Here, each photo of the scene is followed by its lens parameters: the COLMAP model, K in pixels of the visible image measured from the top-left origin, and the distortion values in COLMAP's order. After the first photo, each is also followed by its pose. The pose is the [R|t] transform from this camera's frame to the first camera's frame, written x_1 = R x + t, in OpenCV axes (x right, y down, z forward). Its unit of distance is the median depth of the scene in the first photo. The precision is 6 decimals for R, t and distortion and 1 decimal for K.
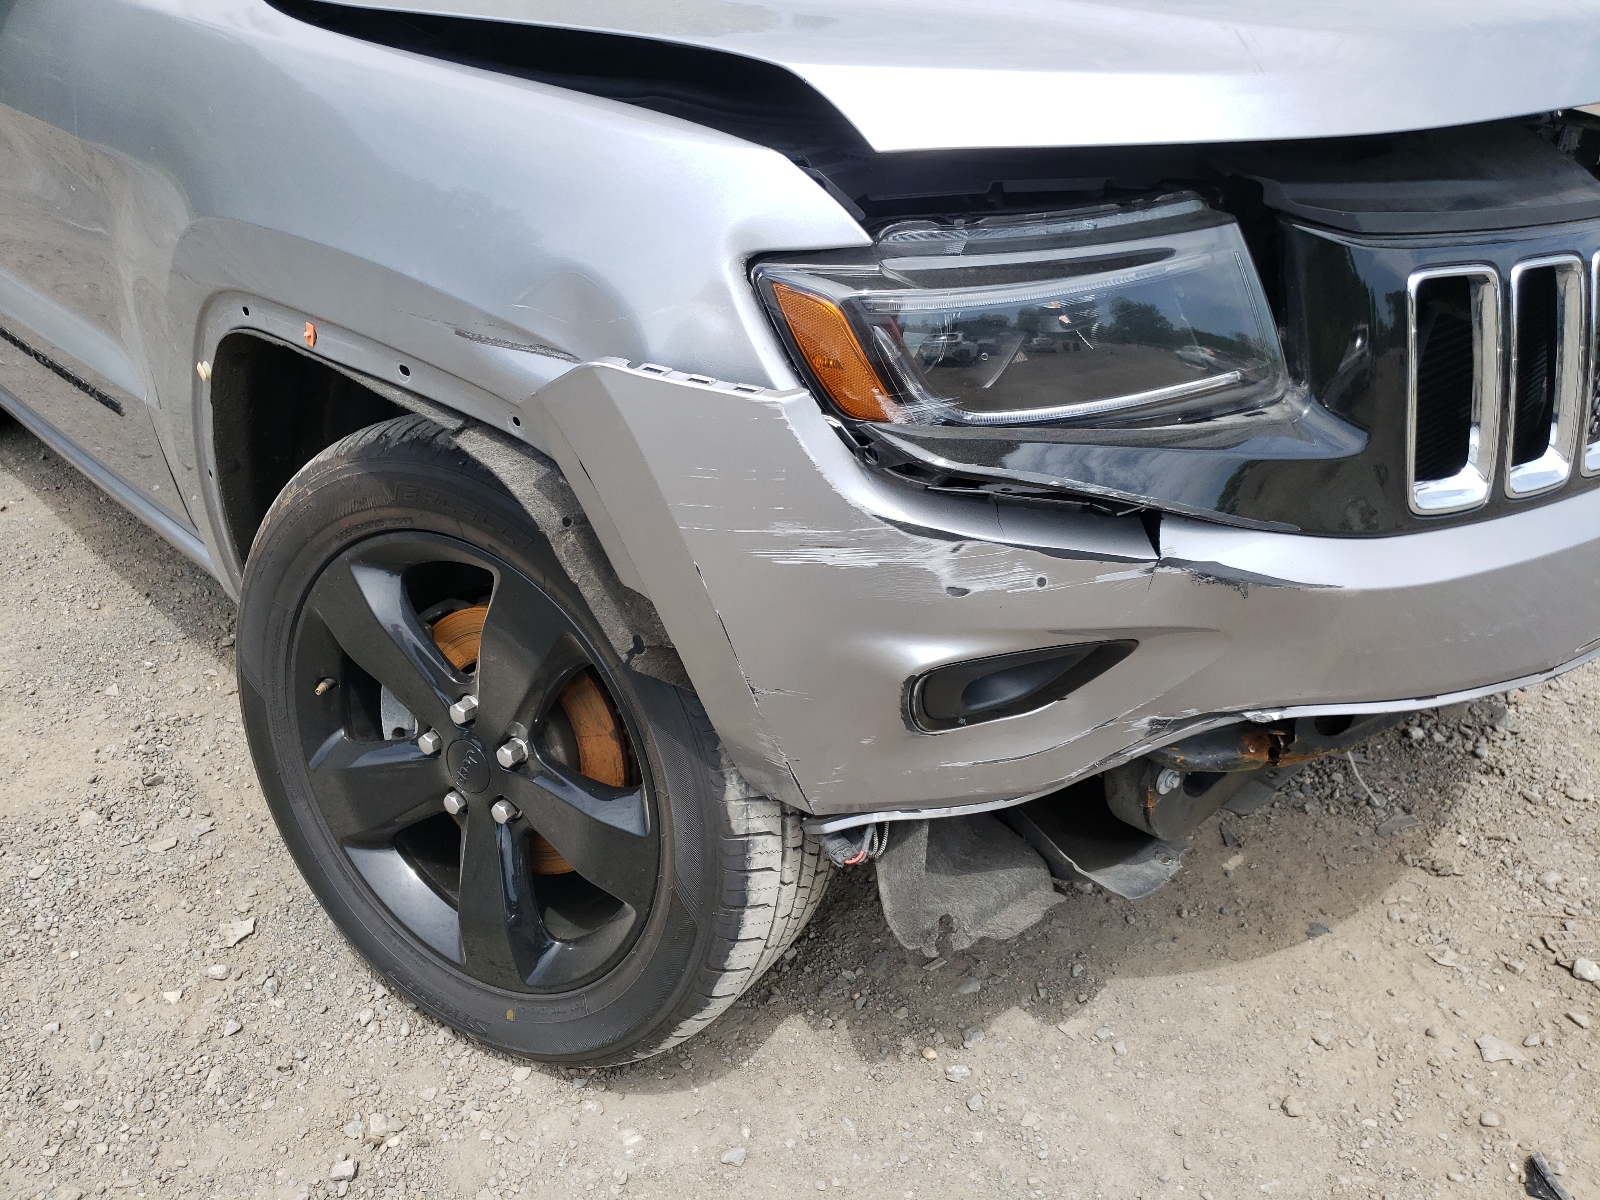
lens RADIAL K [[1246.2, 0, 800.0], [0, 1246.2, 600.0], [0, 0, 1]] dist [0.029698, -0.001087]
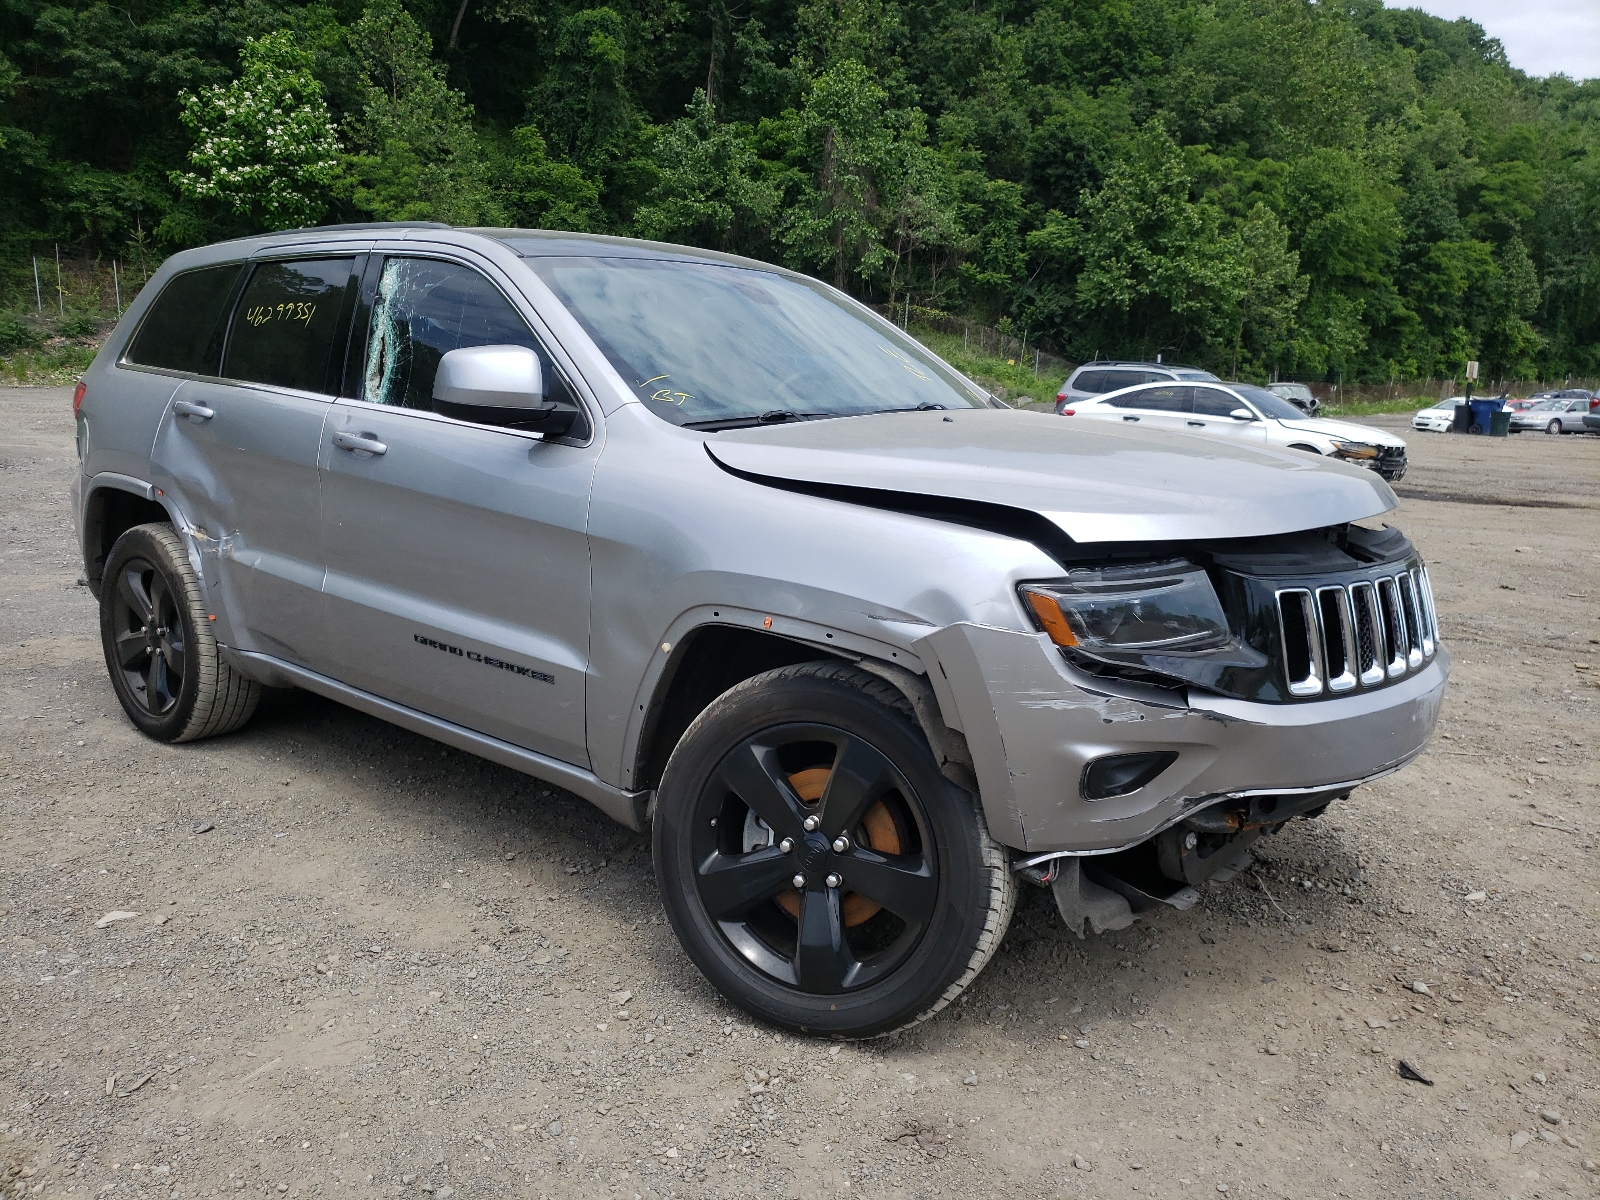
lens RADIAL K [[1299.7, 0, 800.0], [0, 1299.7, 600.0], [0, 0, 1]] dist [0.047792, -0.000679]
pose [[0.993124, -0.000199, 0.117066, -0.571571], [0.033203, 0.959411, -0.280051, 0.344192], [-0.112258, 0.282013, 0.952820, -1.025851]]
